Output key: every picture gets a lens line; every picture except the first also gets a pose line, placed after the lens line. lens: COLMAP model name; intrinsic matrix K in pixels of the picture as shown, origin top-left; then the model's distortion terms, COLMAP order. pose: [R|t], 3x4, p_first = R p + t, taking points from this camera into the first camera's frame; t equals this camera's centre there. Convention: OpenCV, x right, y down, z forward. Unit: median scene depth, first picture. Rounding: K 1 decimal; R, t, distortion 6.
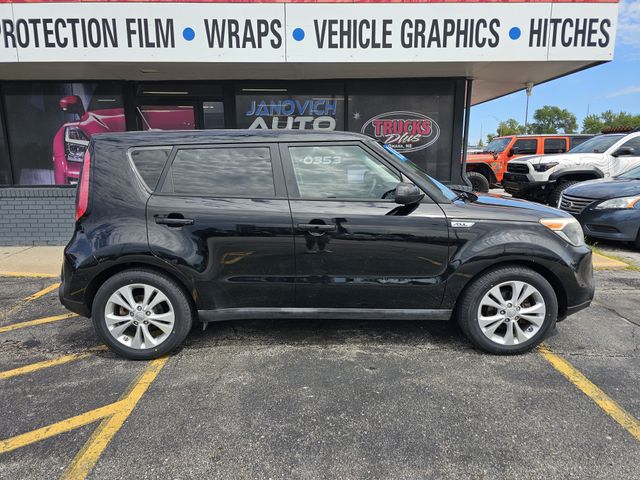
lens RADIAL K [[426.2, 0, 318.7], [0, 426.2, 242.6], [0, 0, 1]] dist [0.052618, -0.051322]
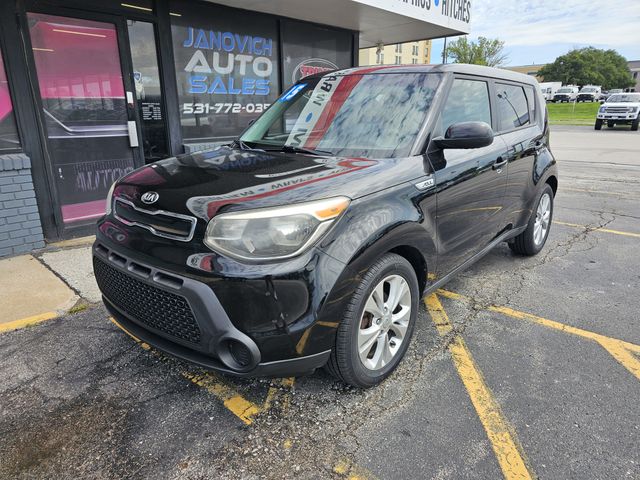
lens RADIAL K [[430.0, 0, 313.8], [0, 430.0, 237.6], [0, 0, 1]] dist [0.044299, -0.043335]
pose [[0.689860, -0.203534, 0.694743, -0.785971], [0.148056, 0.979047, 0.139810, -0.051389], [-0.708642, 0.006411, 0.705539, 0.385860]]
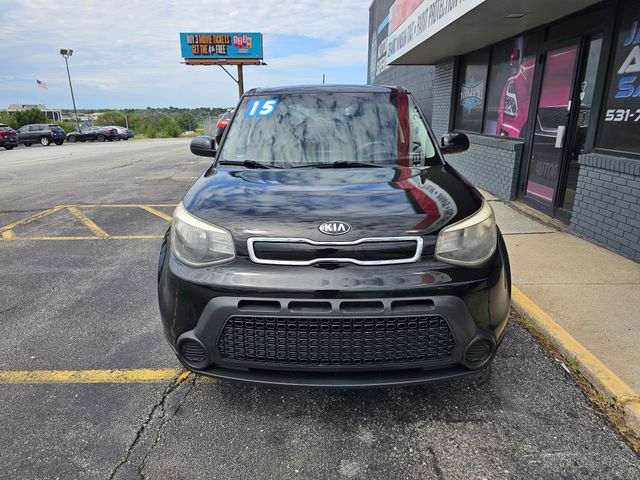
lens RADIAL K [[430.0, 0, 313.8], [0, 430.0, 237.6], [0, 0, 1]] dist [0.044299, -0.043335]
pose [[-0.028128, 0.285251, -0.958040, 0.744001], [-0.193590, 0.938719, 0.285182, -0.149463], [0.980679, 0.193488, 0.028818, 0.726715]]
